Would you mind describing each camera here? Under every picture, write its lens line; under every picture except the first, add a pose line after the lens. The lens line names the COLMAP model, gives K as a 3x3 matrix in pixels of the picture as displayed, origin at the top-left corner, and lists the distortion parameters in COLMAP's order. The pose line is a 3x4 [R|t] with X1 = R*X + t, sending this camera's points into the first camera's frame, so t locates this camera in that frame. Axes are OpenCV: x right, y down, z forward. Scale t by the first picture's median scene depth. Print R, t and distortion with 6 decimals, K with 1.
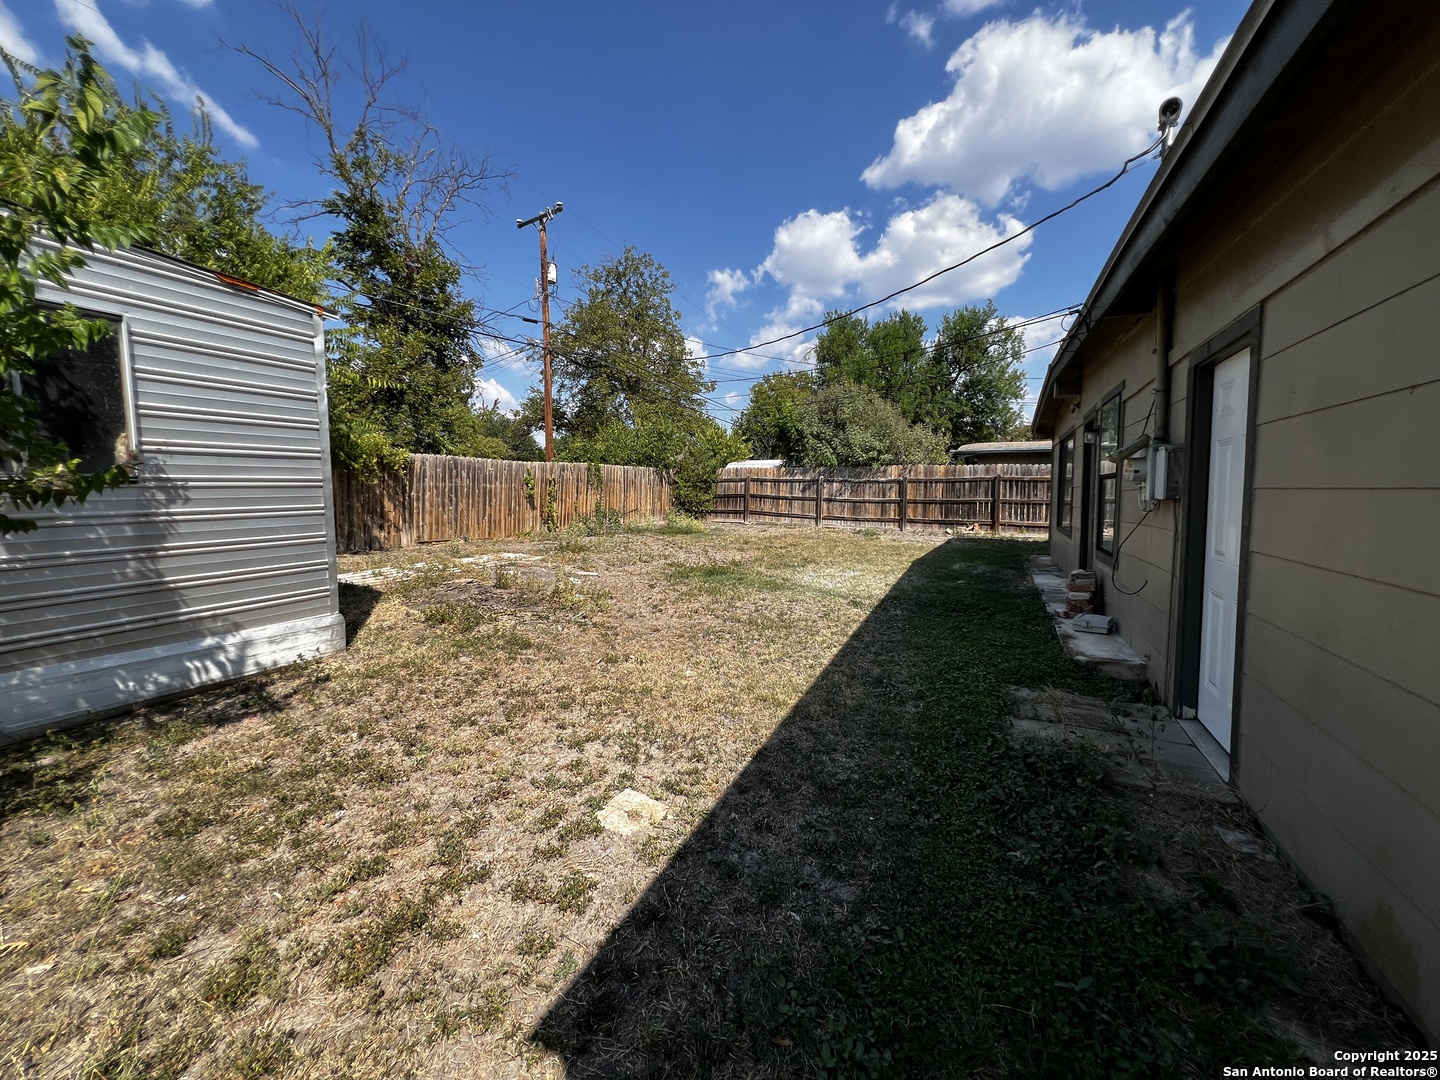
lens RADIAL K [[576.1, 0, 725.3], [0, 576.1, 538.4], [0, 0, 1]] dist [-0.002215, 0.000411]
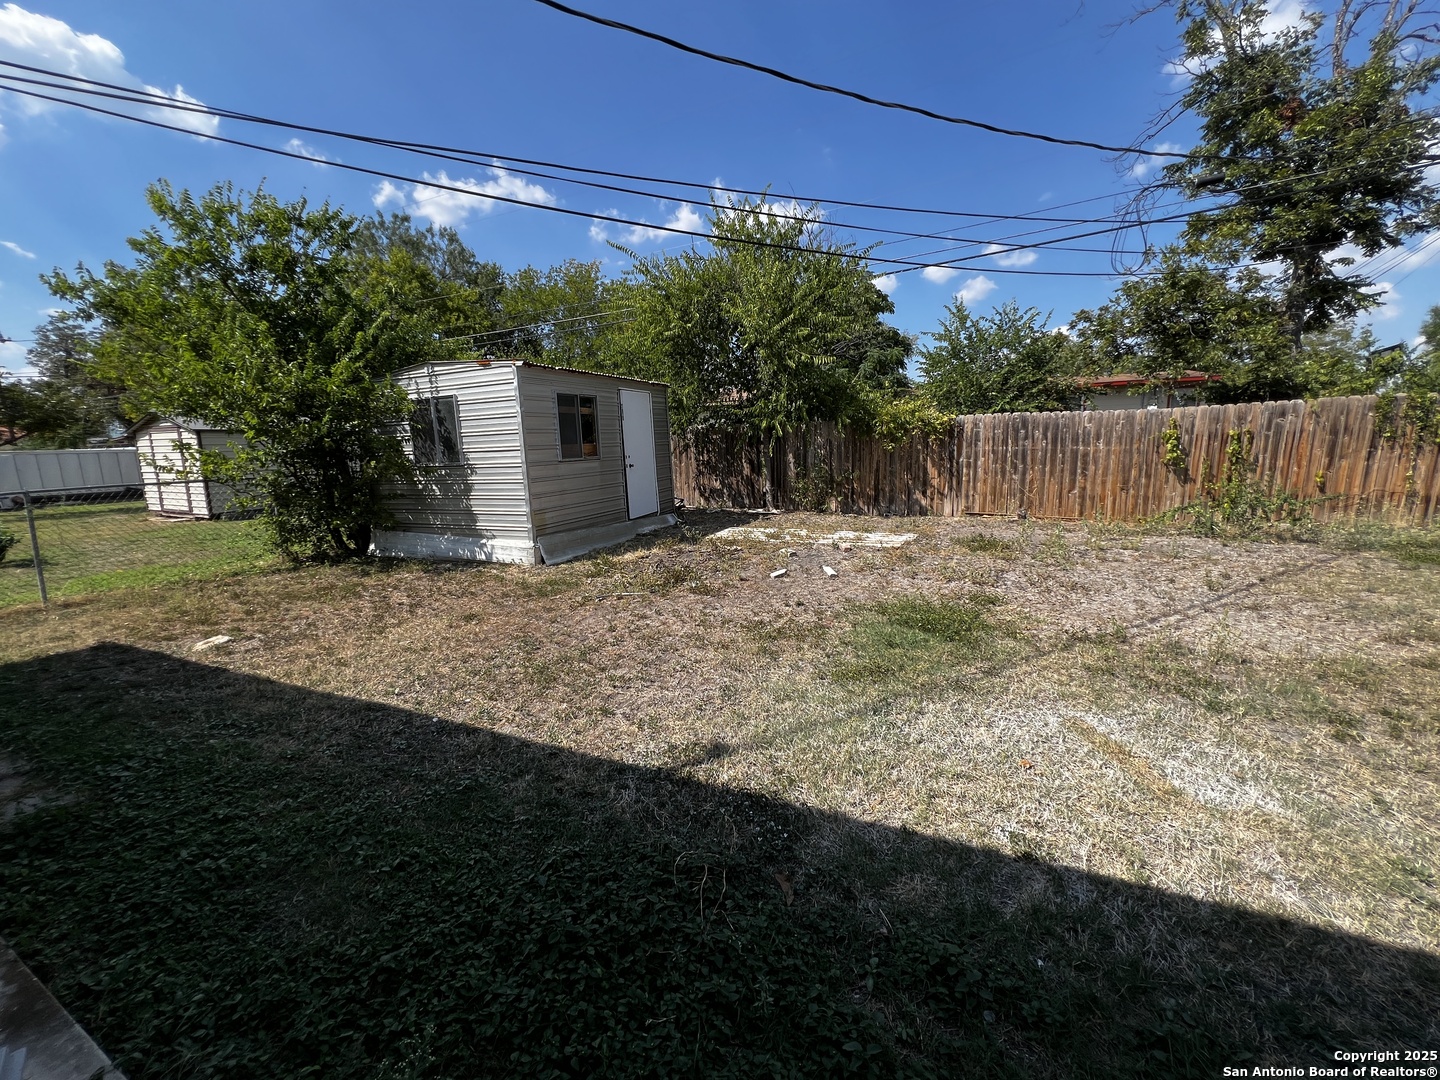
lens RADIAL K [[576.1, 0, 715.6], [0, 576.1, 541.5], [0, 0, 1]] dist [-0.002215, 0.000411]
pose [[-0.025634, 0.156832, -0.987293, 0.279967], [-0.062859, 0.985410, 0.158165, -0.049390], [0.997693, 0.066114, -0.015402, 0.448047]]
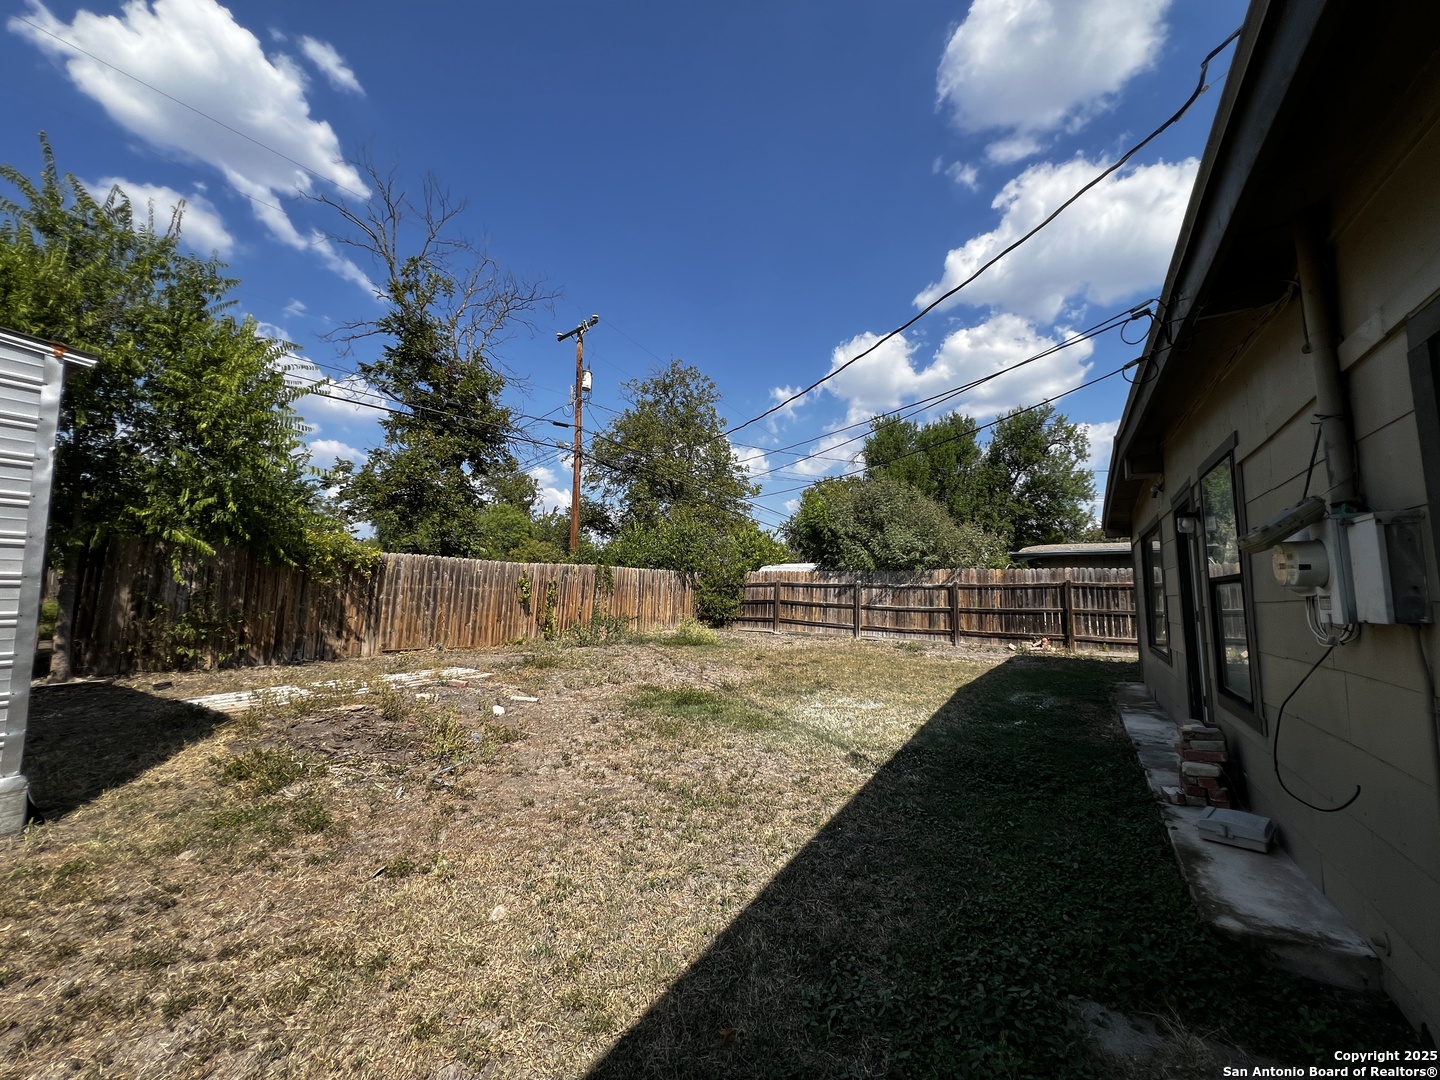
lens RADIAL K [[576.1, 0, 724.2], [0, 576.1, 542.5], [0, 0, 1]] dist [-0.002215, 0.000411]
pose [[0.994310, -0.001491, -0.106514, 0.063312], [-0.017094, 0.984710, -0.173363, -0.009949], [0.105144, 0.174198, 0.979081, 0.110469]]
